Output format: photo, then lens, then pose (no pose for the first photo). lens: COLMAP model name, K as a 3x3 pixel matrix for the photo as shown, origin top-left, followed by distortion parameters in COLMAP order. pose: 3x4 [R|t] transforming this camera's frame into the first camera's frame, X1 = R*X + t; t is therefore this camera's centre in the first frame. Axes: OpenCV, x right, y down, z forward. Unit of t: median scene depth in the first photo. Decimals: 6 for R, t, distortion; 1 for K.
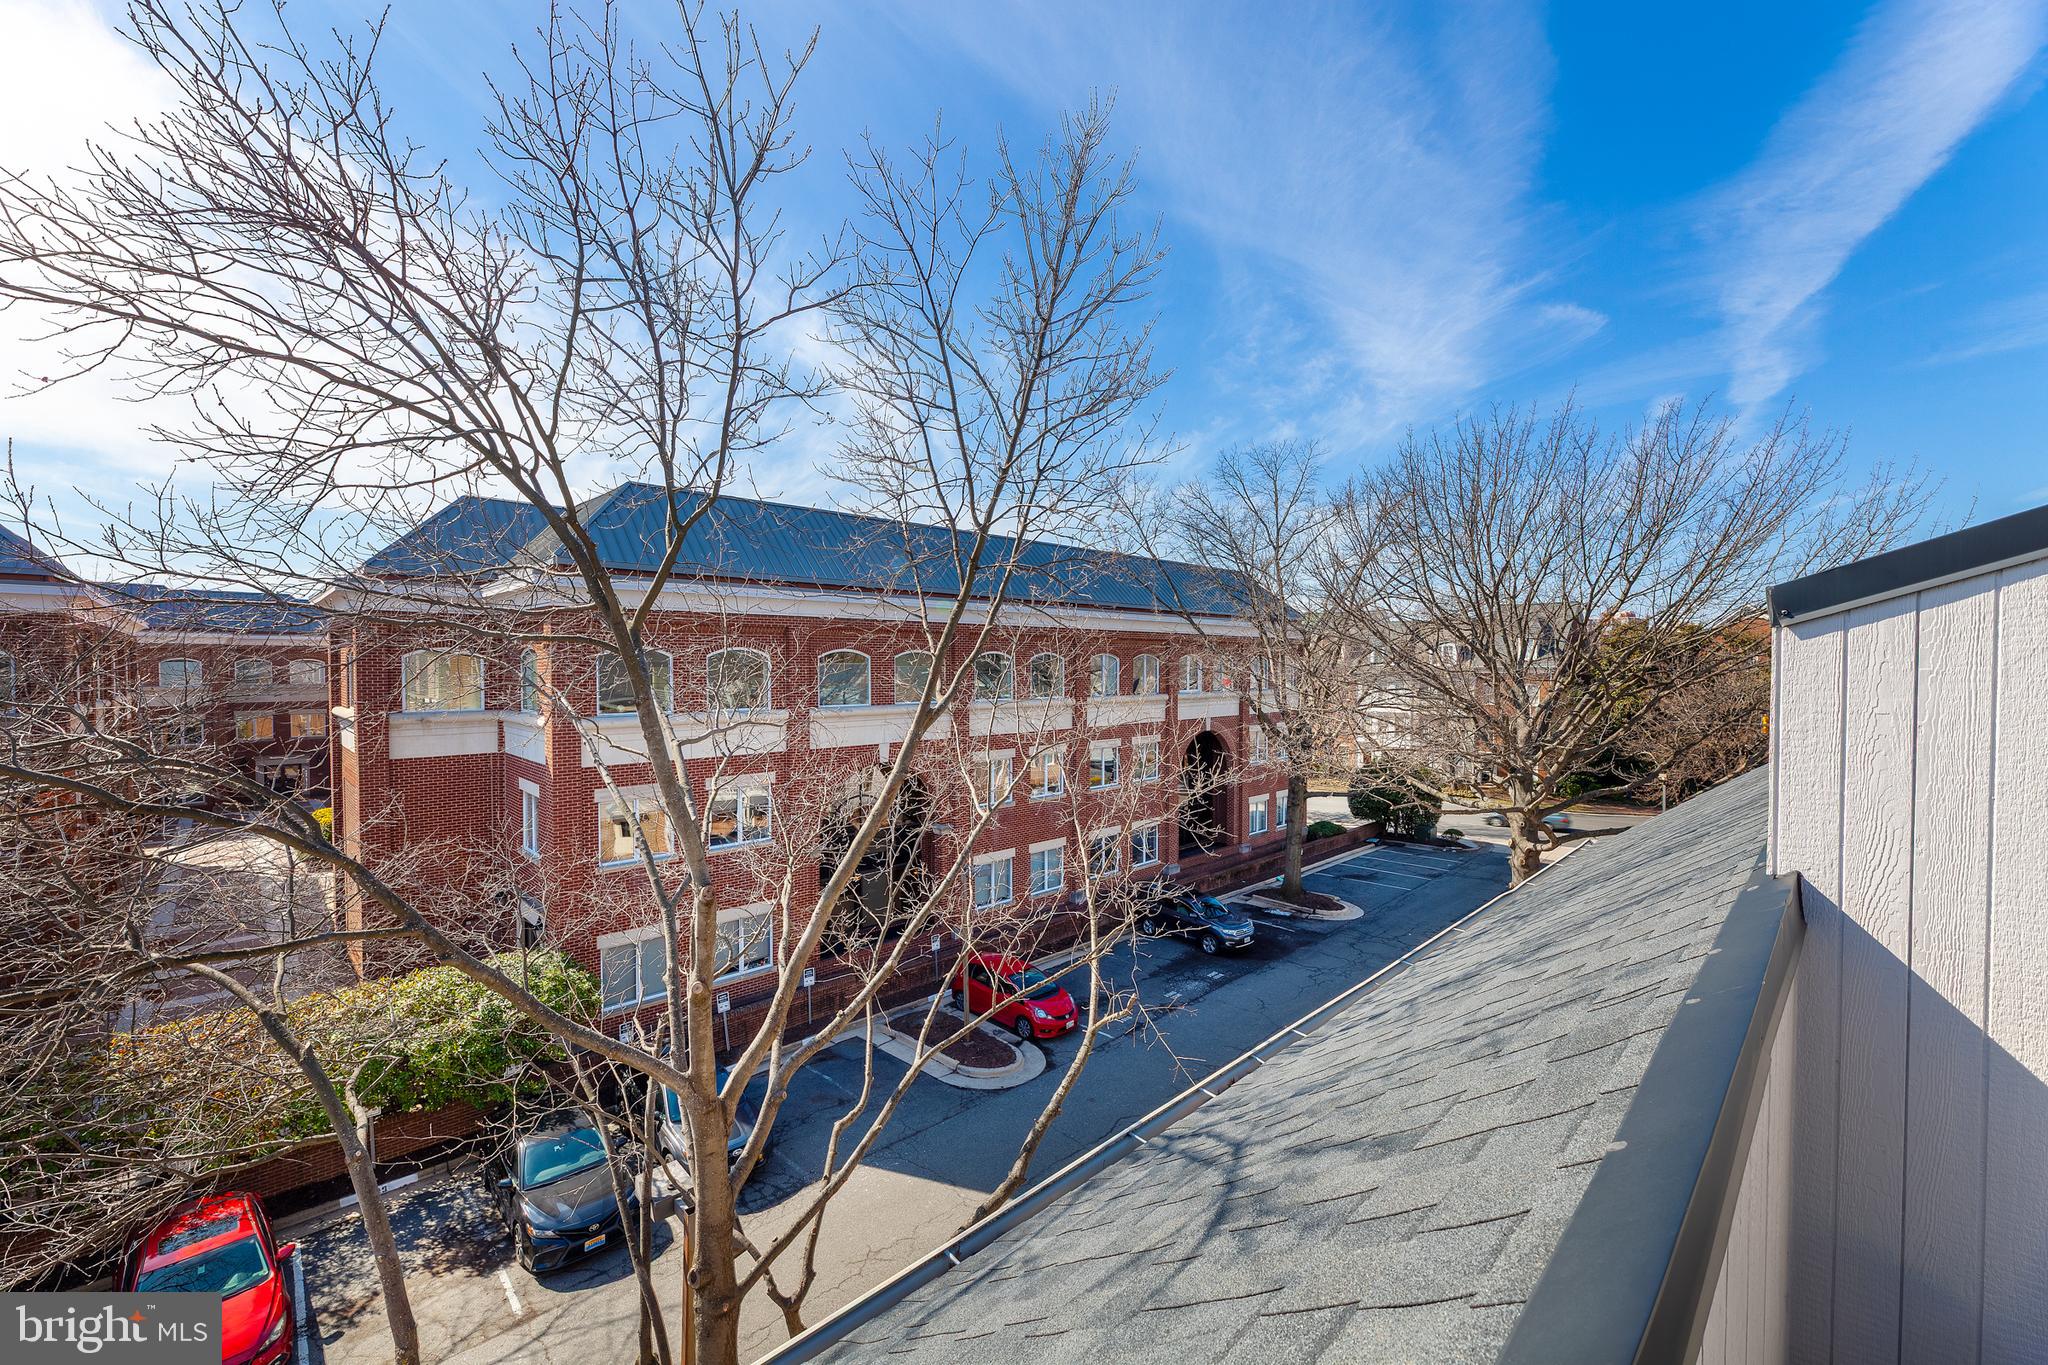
lens RADIAL K [[828.7, 0, 1027.4], [0, 828.7, 692.6], [0, 0, 1]] dist [-0.001763, -0.000156]
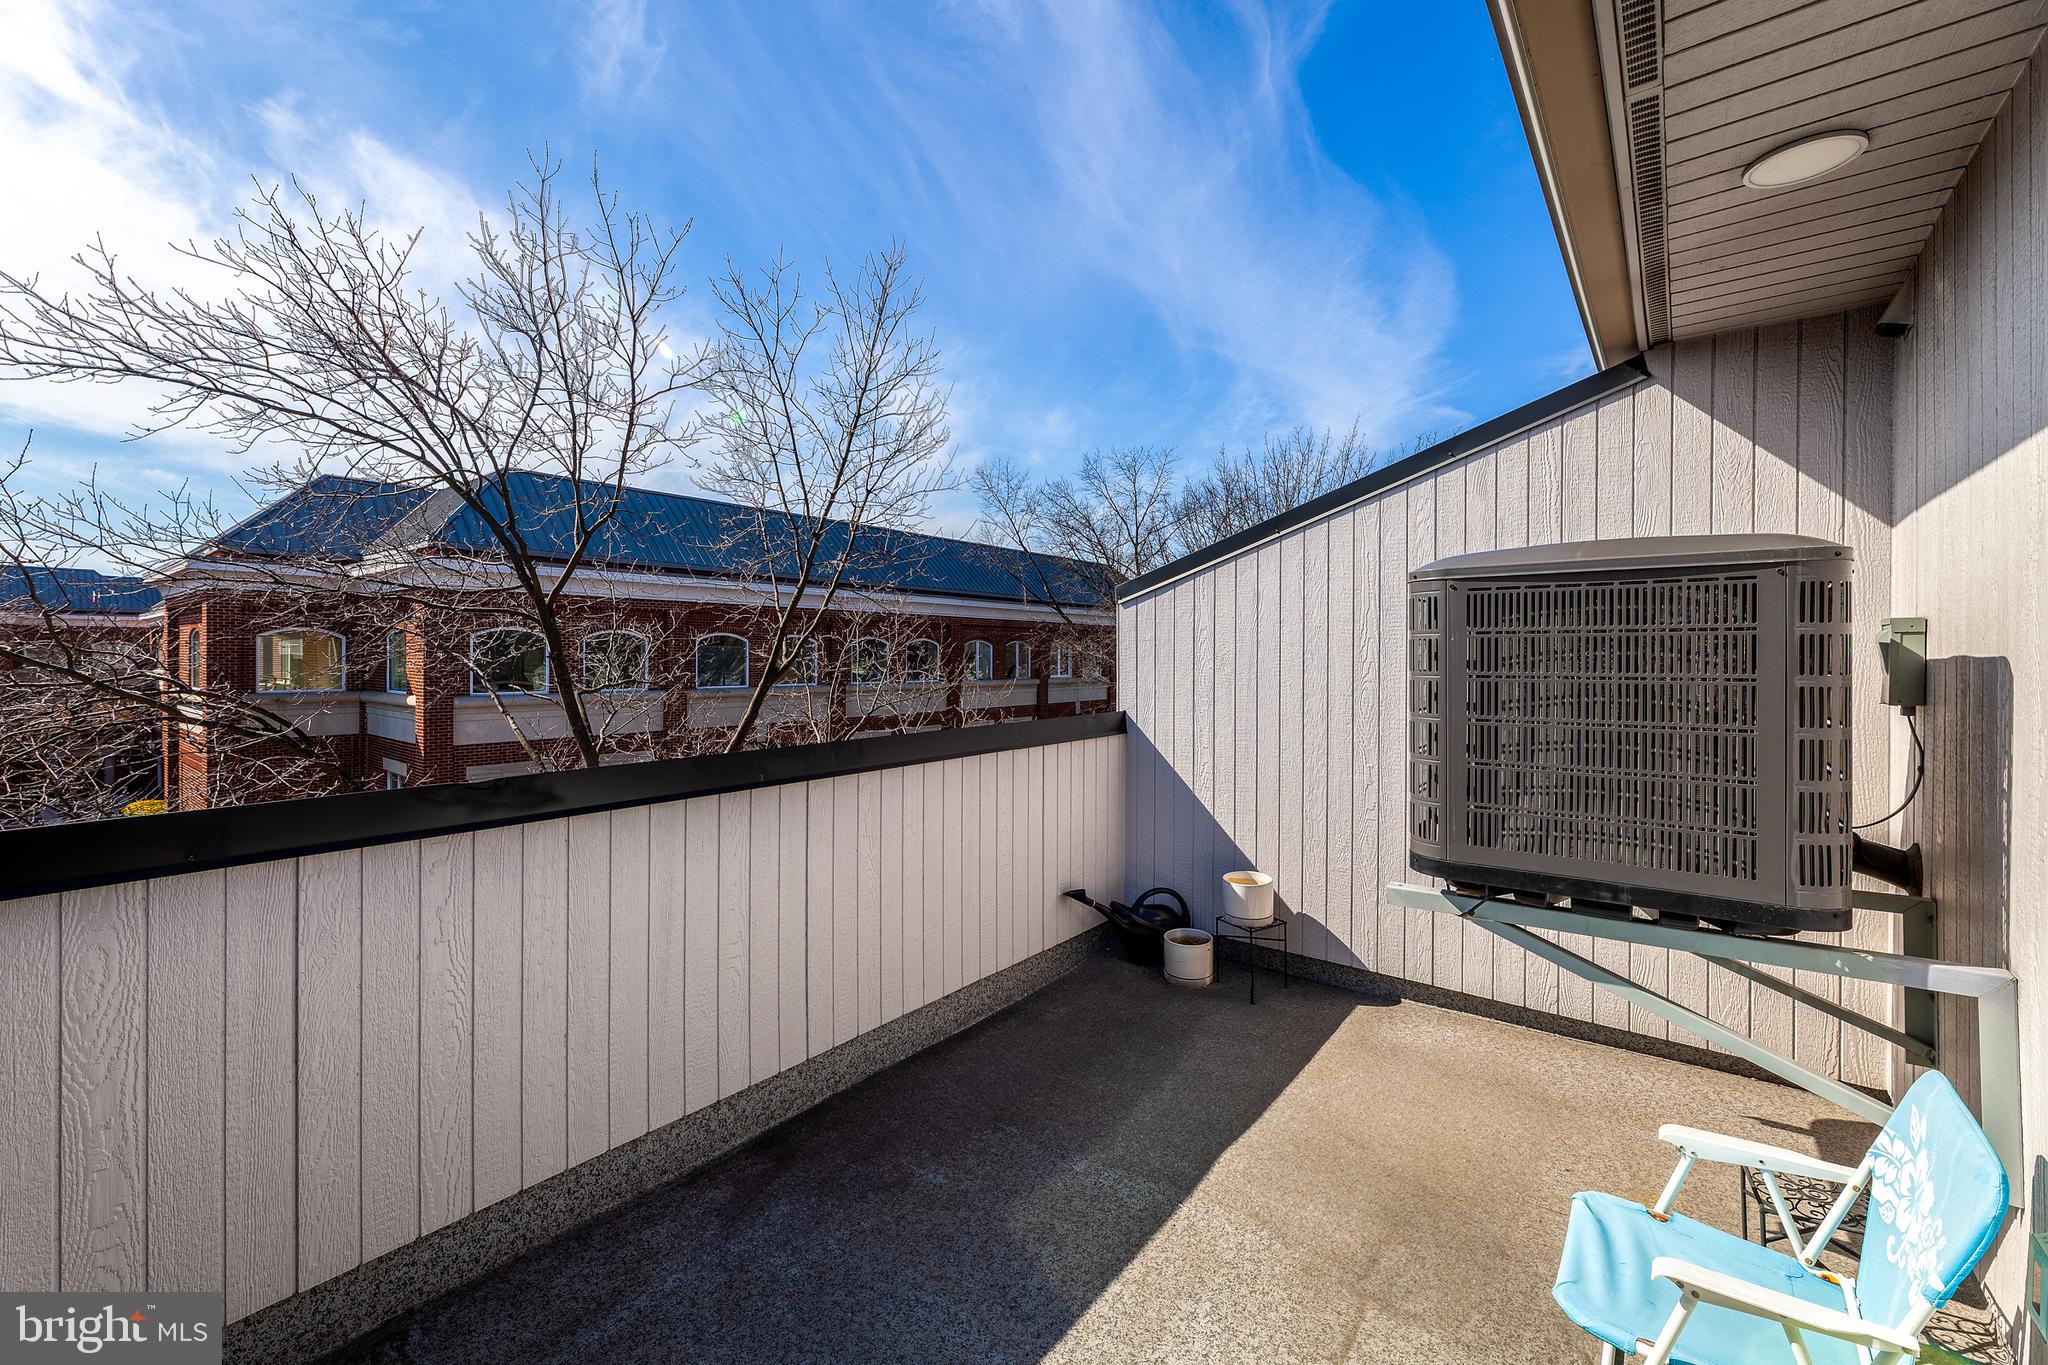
lens RADIAL K [[828.7, 0, 1024.5], [0, 828.7, 661.8], [0, 0, 1]] dist [-0.001763, -0.000156]
pose [[0.991750, 0.003565, 0.128138, 0.084306], [-0.000409, 0.999696, -0.024650, 0.033125], [-0.128187, 0.024394, 0.991450, -0.297932]]
